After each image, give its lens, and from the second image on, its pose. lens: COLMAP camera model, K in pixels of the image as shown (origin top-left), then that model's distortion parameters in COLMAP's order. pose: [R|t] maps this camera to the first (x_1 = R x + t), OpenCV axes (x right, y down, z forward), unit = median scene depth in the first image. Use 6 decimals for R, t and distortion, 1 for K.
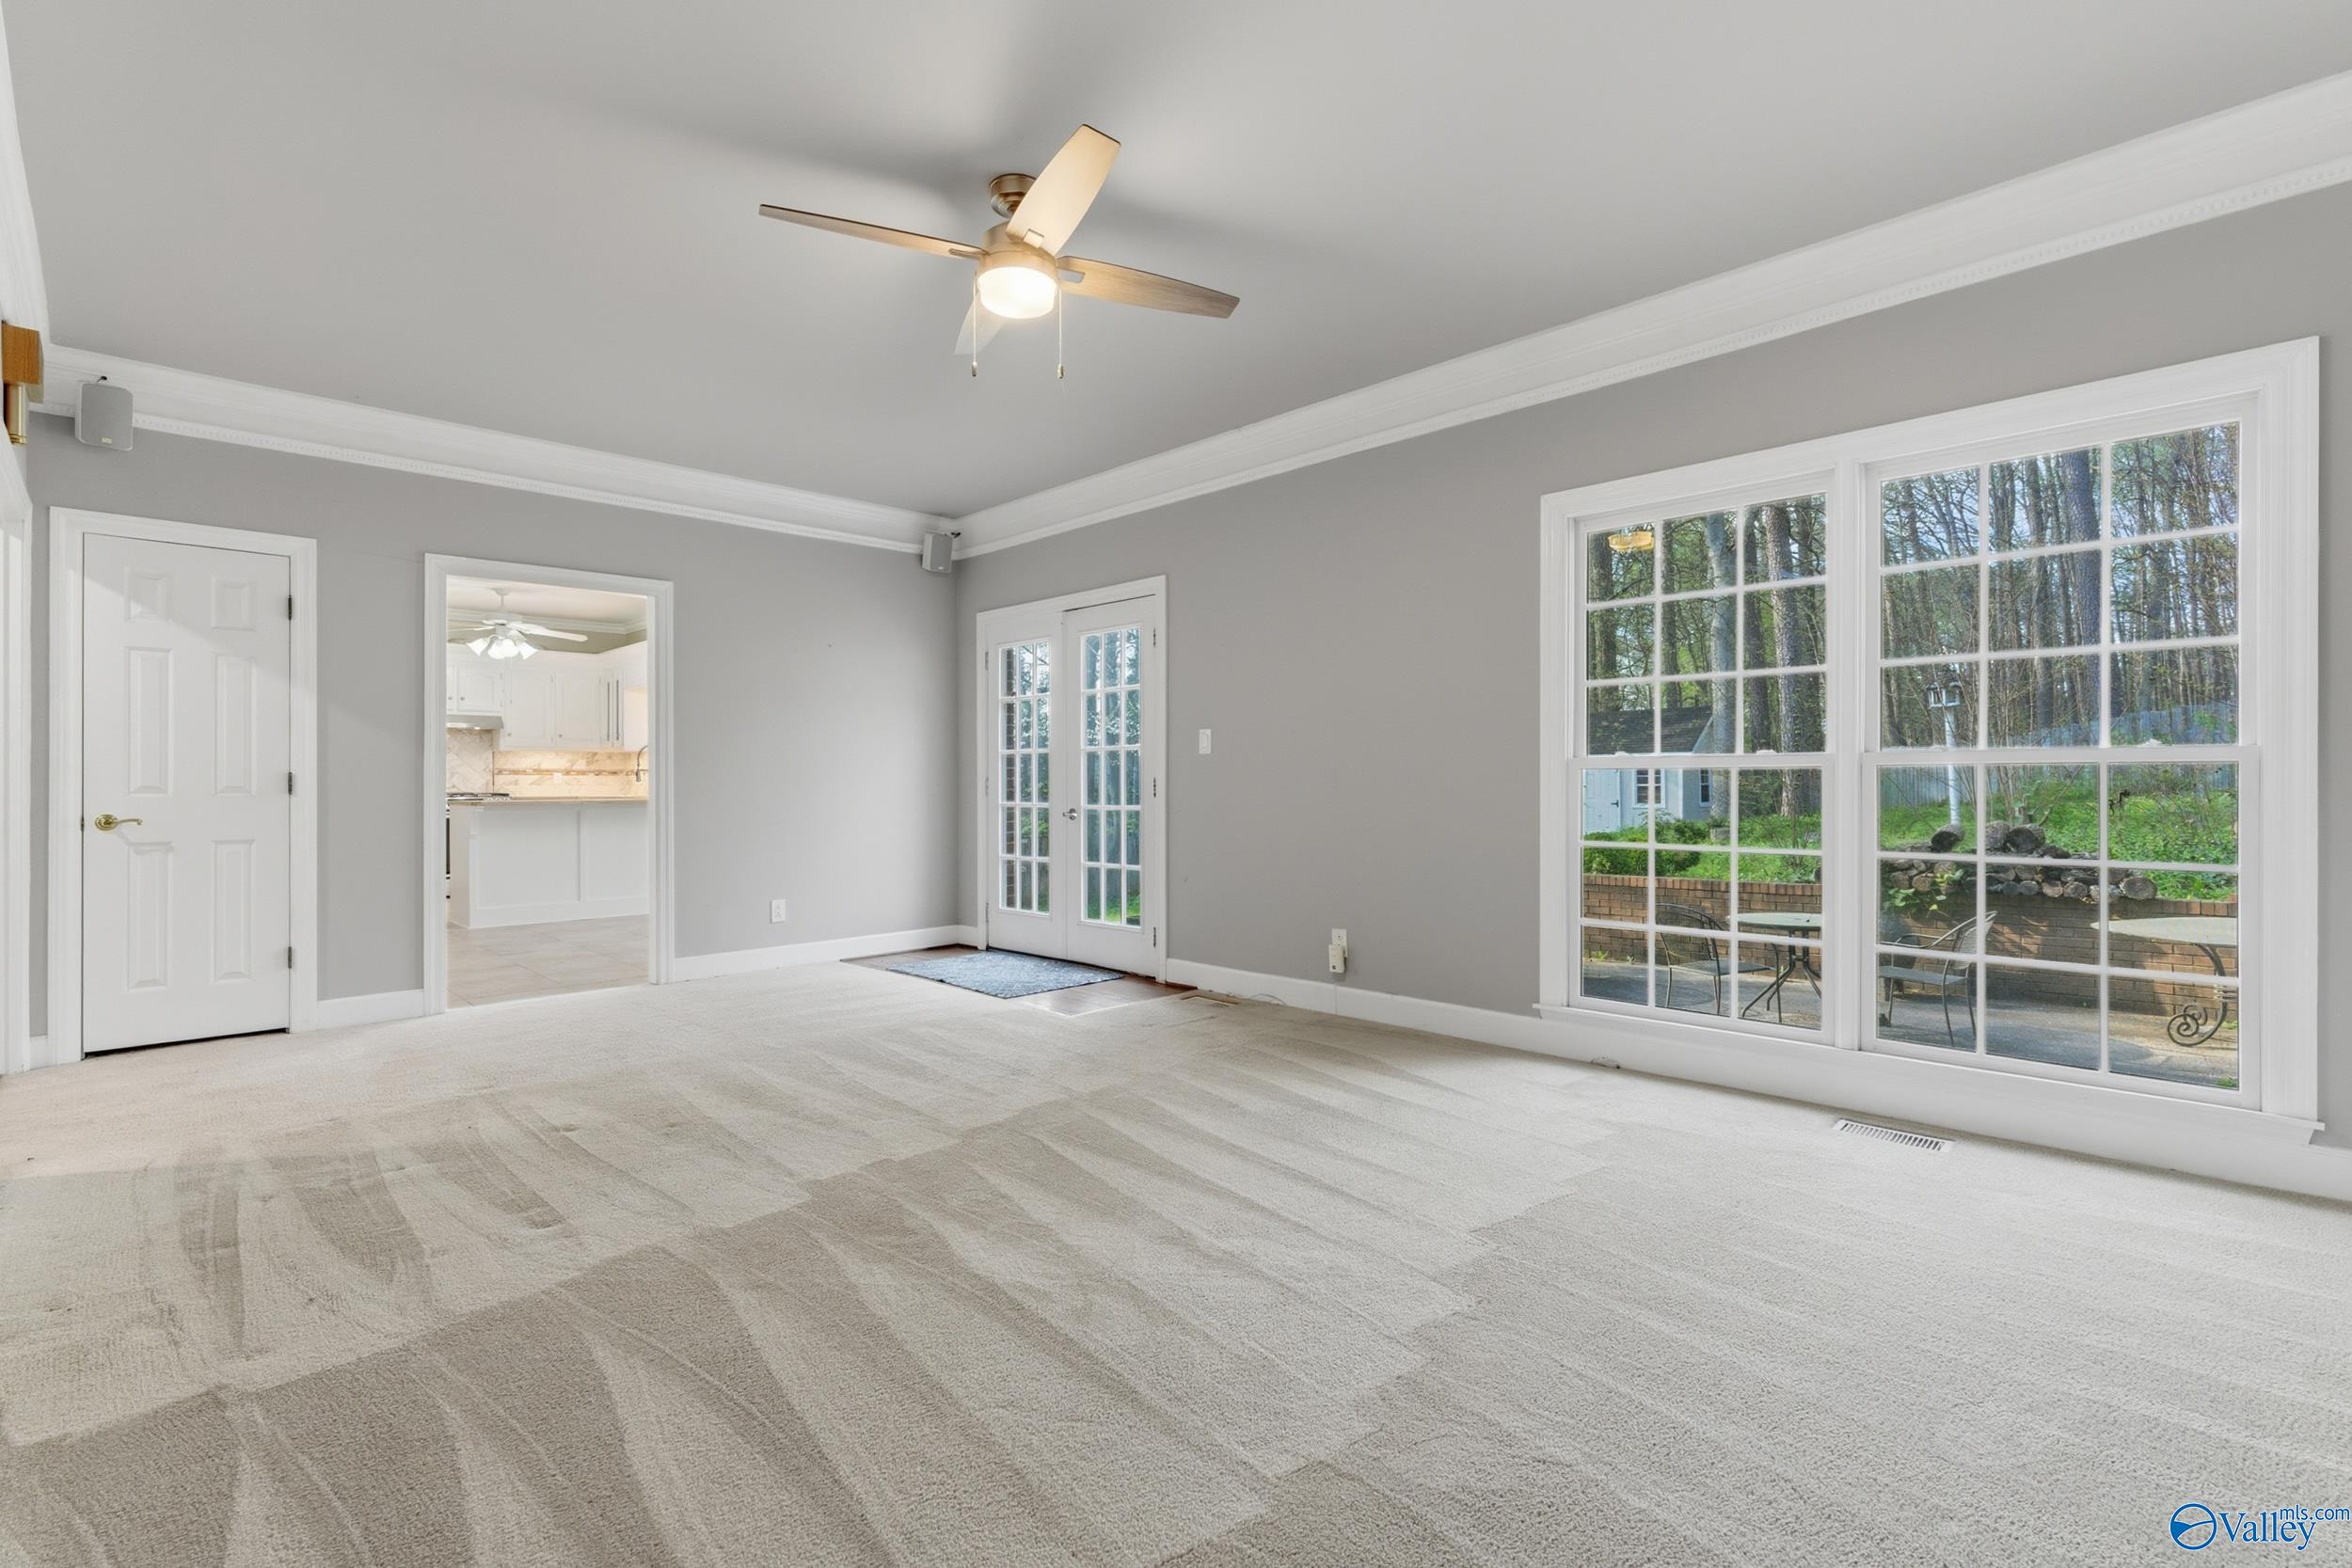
lens RADIAL K [[1055.2, 0, 1180.9], [0, 1055.2, 791.8], [0, 0, 1]] dist [-0.001377, 0.000892]
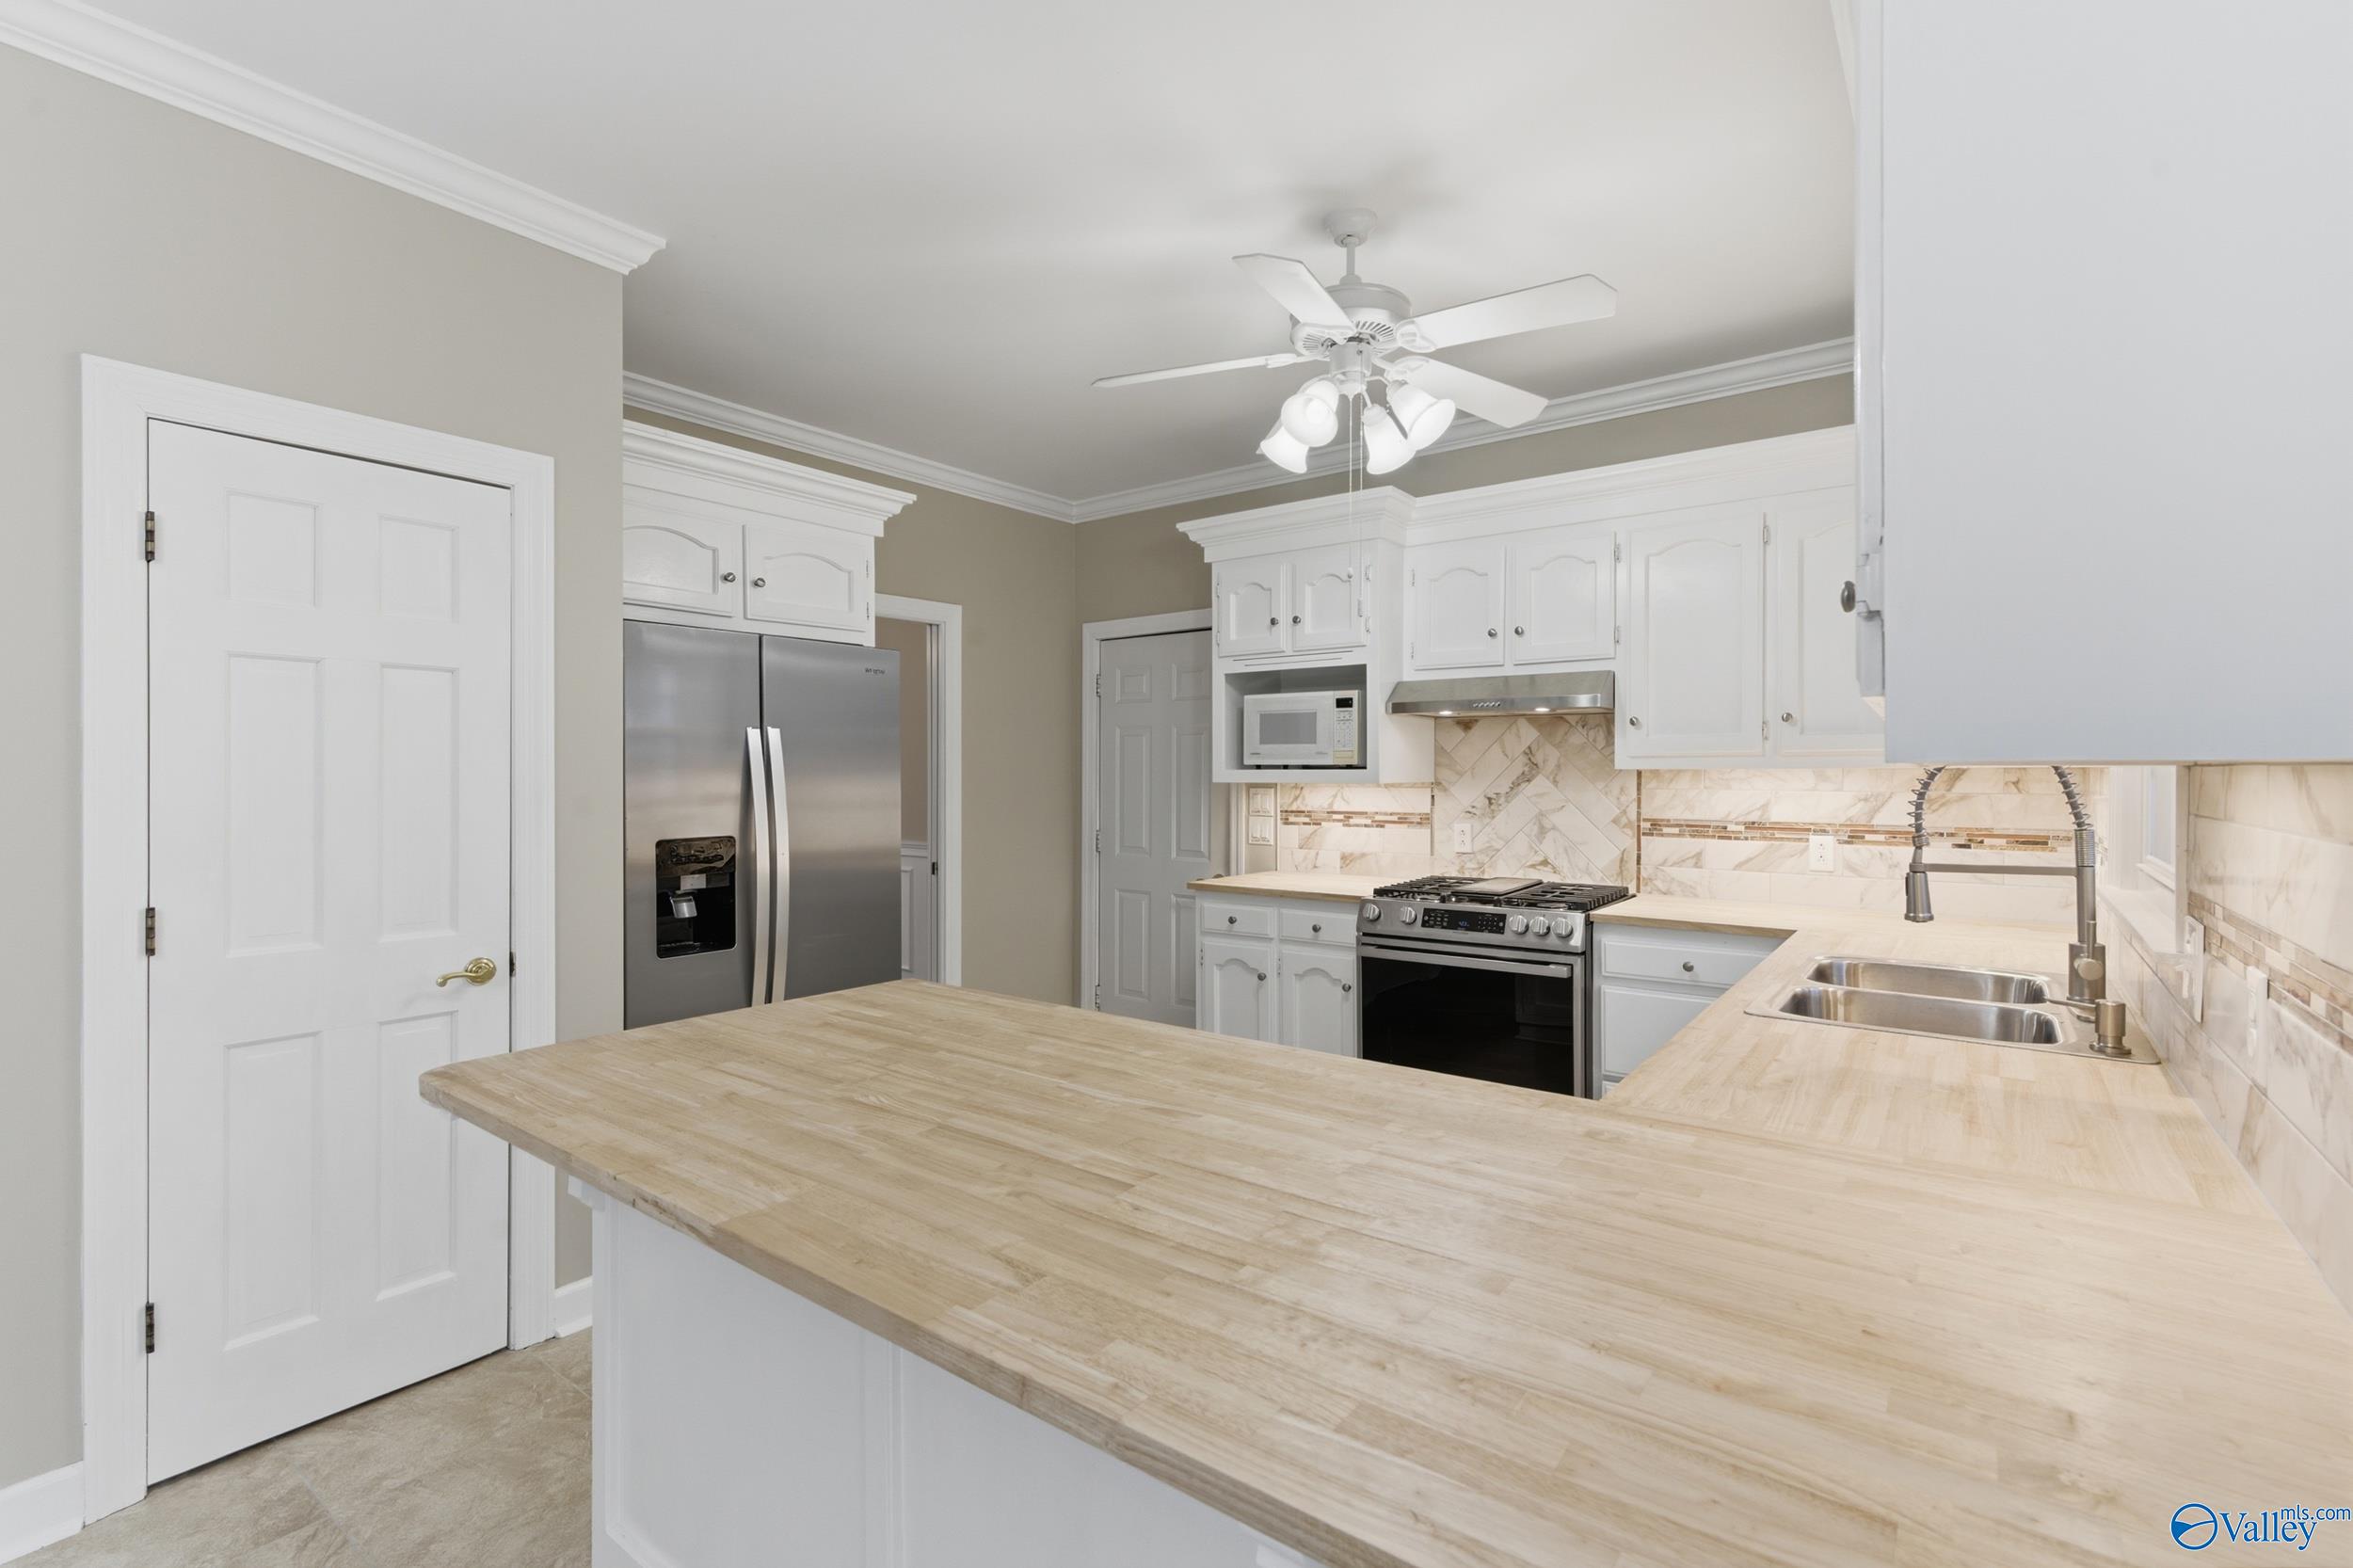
lens RADIAL K [[1055.8, 0, 1178.3], [0, 1055.8, 785.5], [0, 0, 1]] dist [-0.001377, 0.000892]
pose [[0.134492, 0.013299, -0.990825, -0.313833], [-0.003909, 0.999909, 0.012890, -0.037193], [0.990907, 0.002140, 0.134532, 0.790982]]
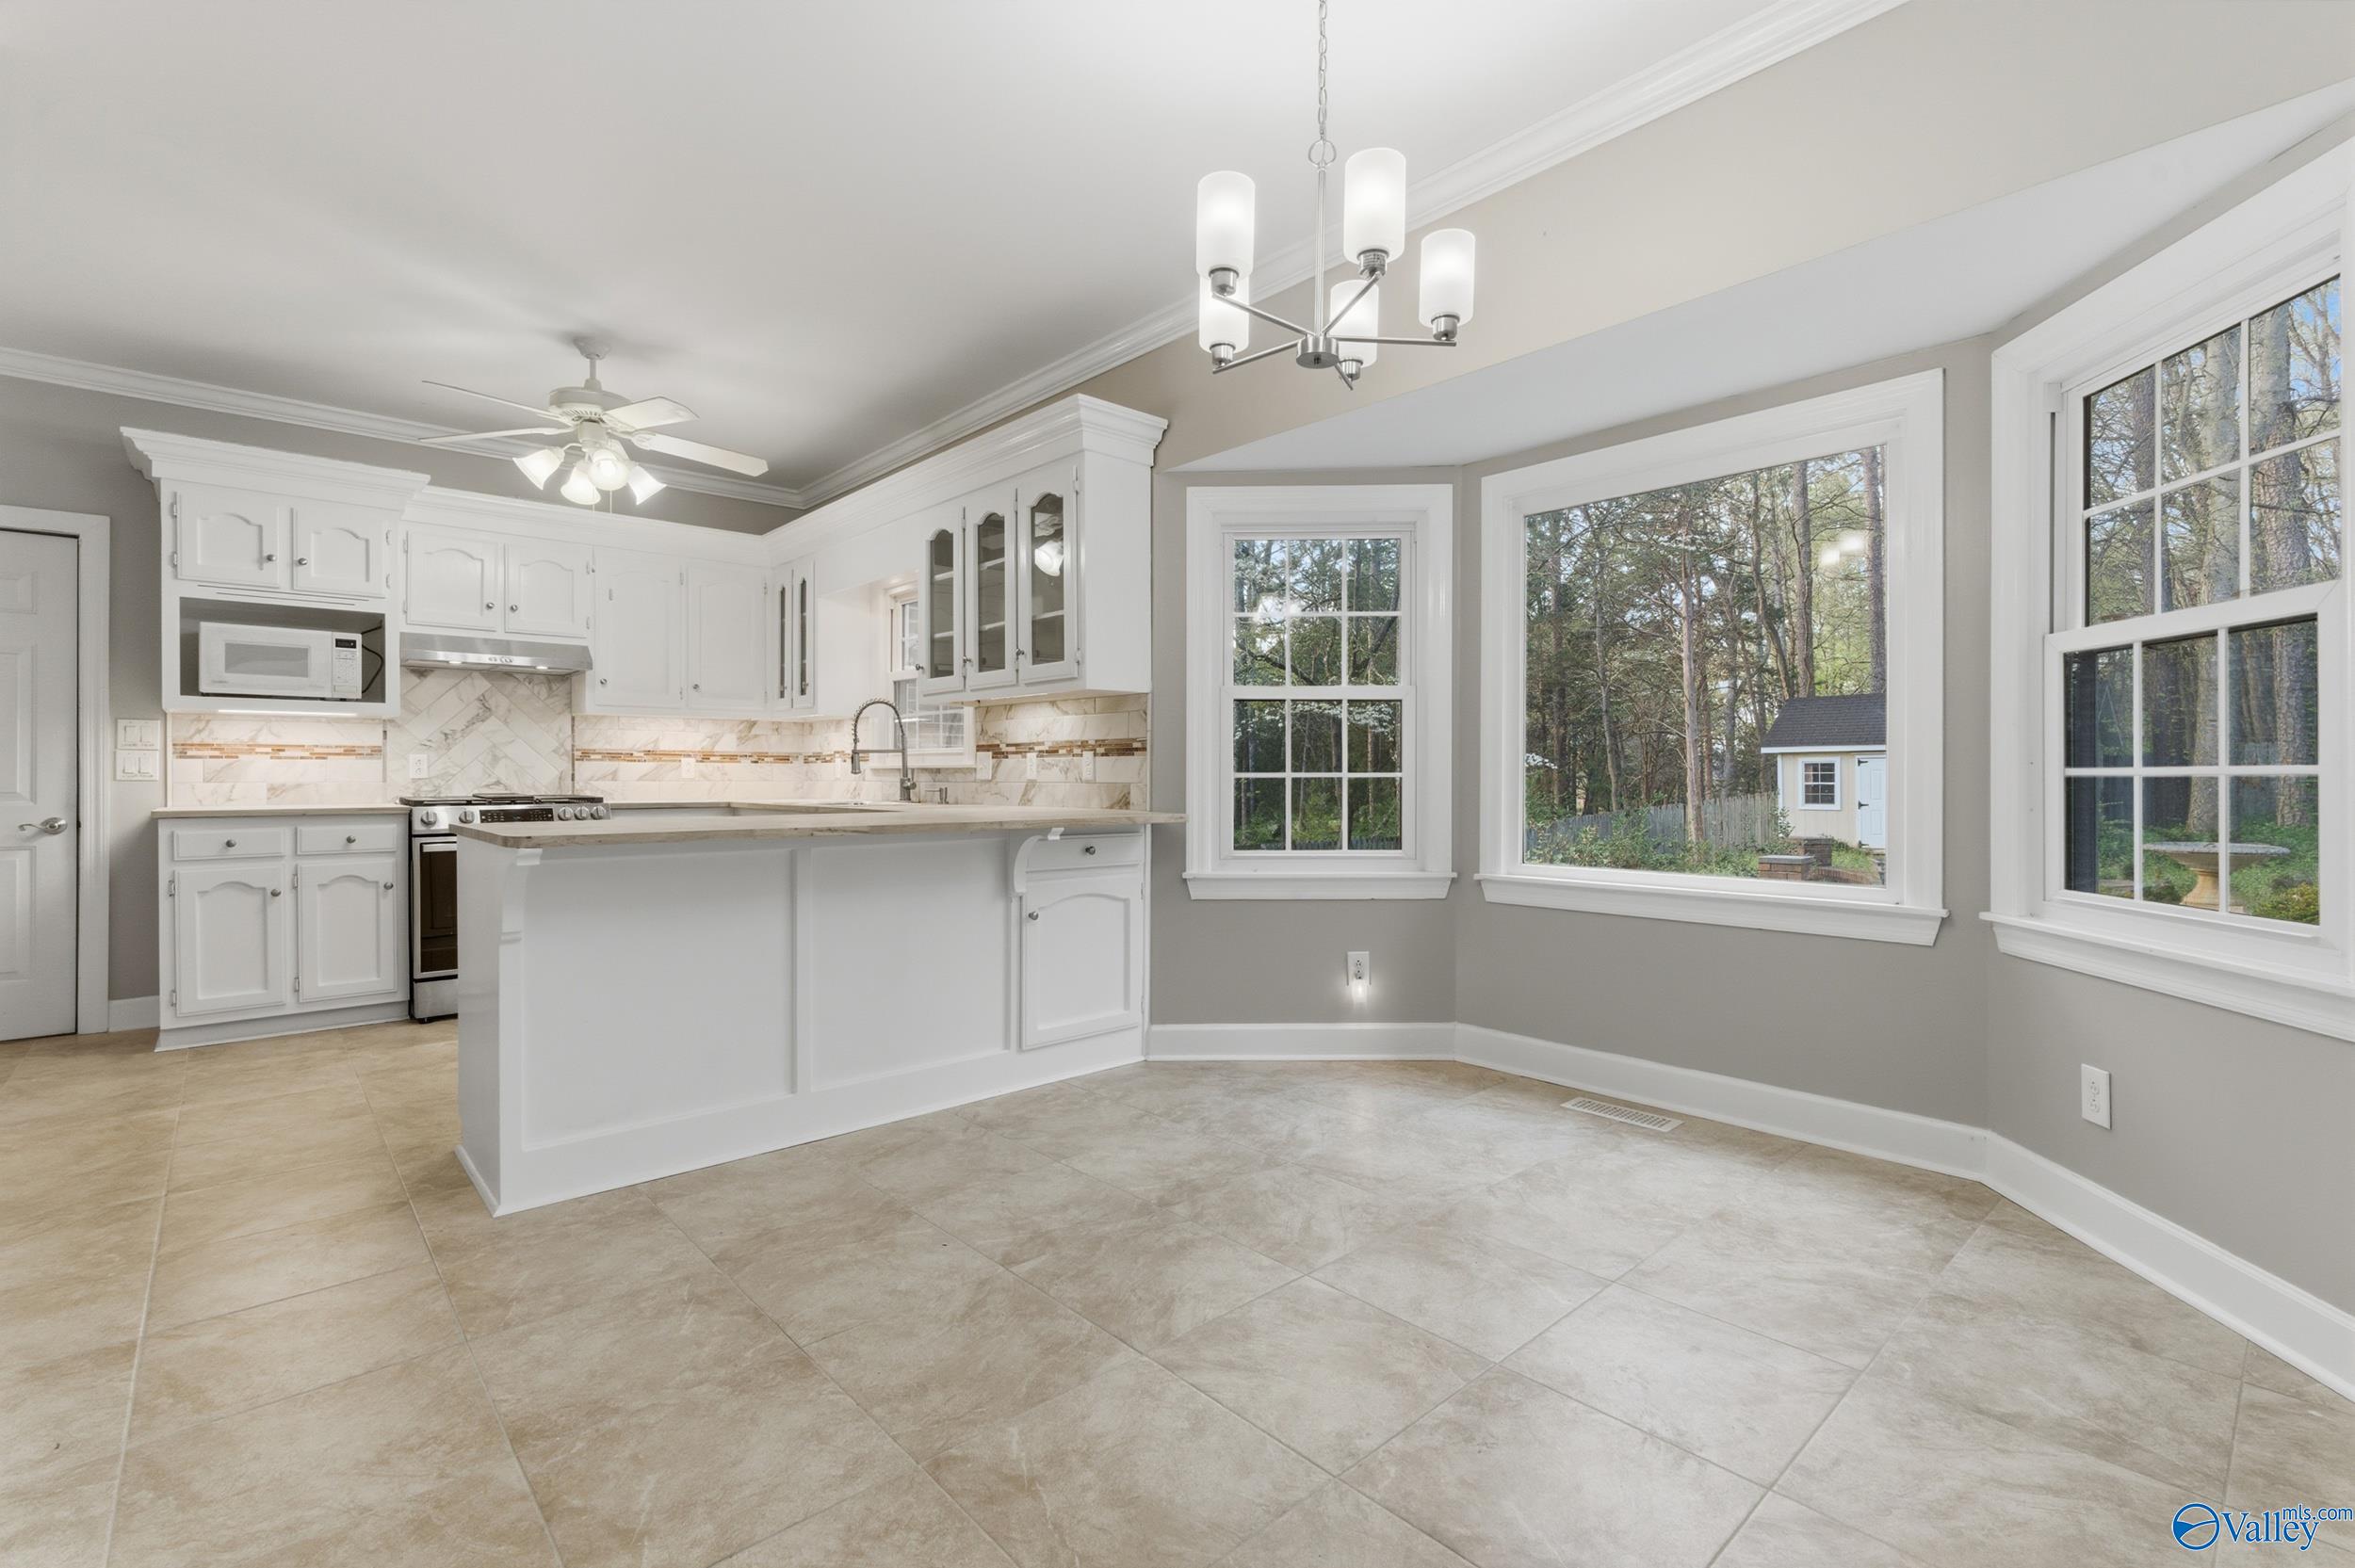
lens RADIAL K [[1056.6, 0, 1178.4], [0, 1056.6, 777.9], [0, 0, 1]] dist [-0.001377, 0.000892]
pose [[0.998068, 0.002483, -0.062081, -0.316966], [-0.002601, 0.999995, -0.001809, -0.007531], [0.062076, 0.001967, 0.998069, 0.491908]]
